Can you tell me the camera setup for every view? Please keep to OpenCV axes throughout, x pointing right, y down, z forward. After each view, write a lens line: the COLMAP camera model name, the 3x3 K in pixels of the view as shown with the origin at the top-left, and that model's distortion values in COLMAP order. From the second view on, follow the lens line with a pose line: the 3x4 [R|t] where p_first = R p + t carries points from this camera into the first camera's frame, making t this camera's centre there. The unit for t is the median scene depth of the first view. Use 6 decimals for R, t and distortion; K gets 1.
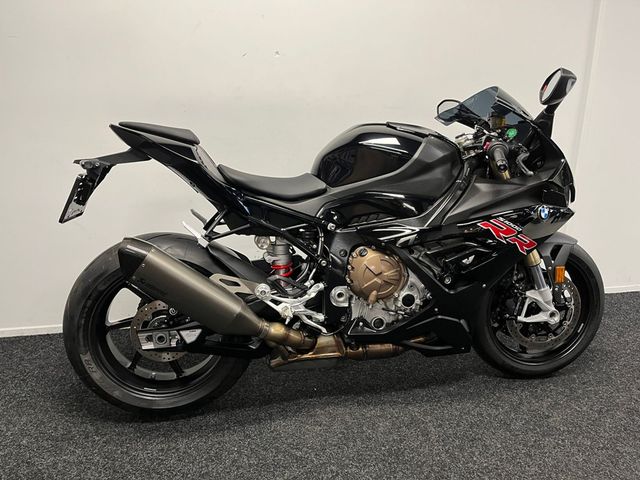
lens RADIAL K [[489.8, 0, 319.4], [0, 489.8, 241.9], [0, 0, 1]] dist [0.081251, -0.111880]
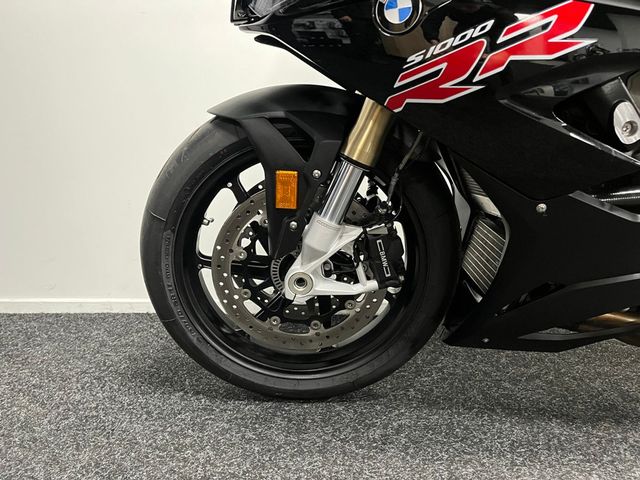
lens RADIAL K [[489.8, 0, 320.7], [0, 489.8, 241.0], [0, 0, 1]] dist [0.081251, -0.111880]
pose [[0.983717, 0.037447, -0.175778, -0.313580], [-0.053000, 0.995001, -0.084641, 0.189792], [0.171730, 0.092579, 0.980784, 0.580399]]
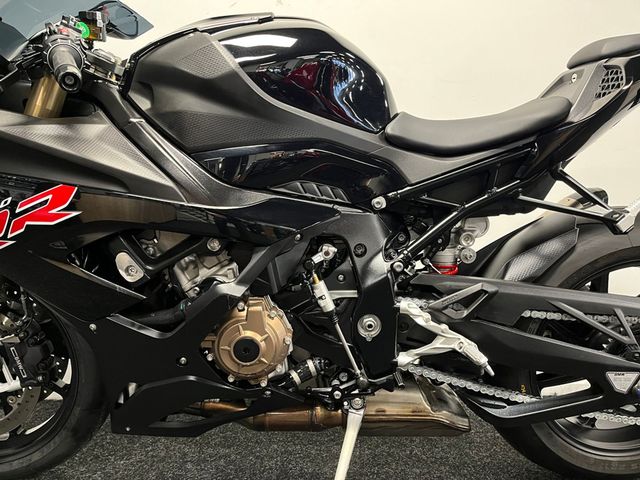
lens RADIAL K [[489.8, 0, 317.2], [0, 489.8, 239.3], [0, 0, 1]] dist [0.081251, -0.111880]
pose [[0.988160, 0.010177, -0.153089, 0.105299], [-0.042534, 0.976860, -0.209606, 0.128280], [0.147414, 0.213636, 0.965727, 0.515551]]
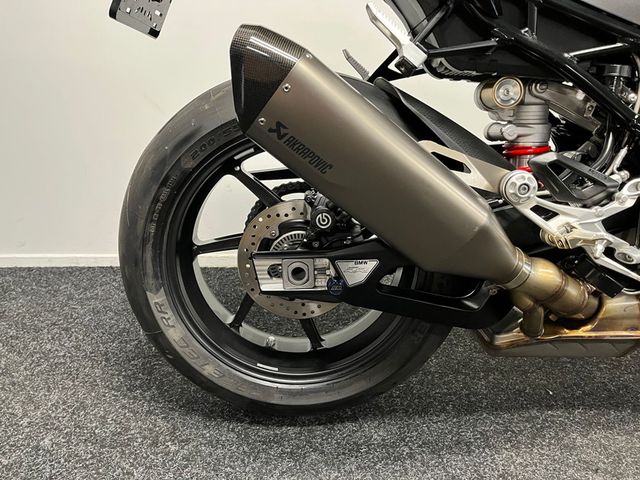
lens RADIAL K [[489.8, 0, 316.9], [0, 489.8, 244.8], [0, 0, 1]] dist [0.081251, -0.111880]
pose [[0.987719, 0.058606, -0.144834, -0.220809], [-0.048248, 0.996089, 0.074025, 0.123585], [0.148606, -0.066128, 0.986683, 0.492197]]
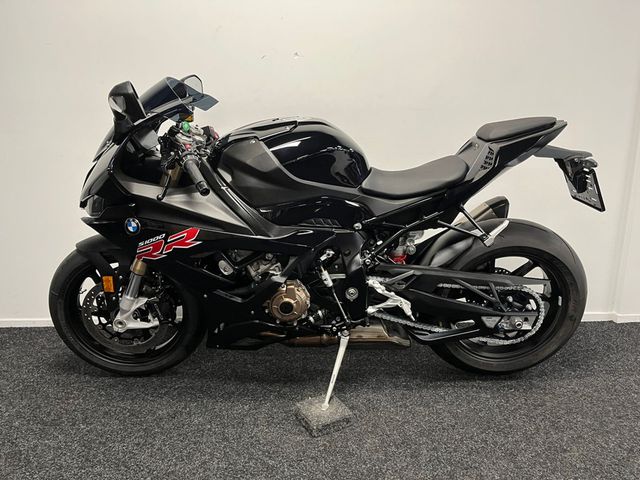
lens RADIAL K [[489.8, 0, 320.1], [0, 489.8, 240.4], [0, 0, 1]] dist [0.081251, -0.111880]
pose [[0.986336, 0.031694, -0.161671, 0.175726], [-0.039006, 0.998345, -0.042253, 0.040207], [0.160064, 0.047981, 0.985940, 0.062053]]
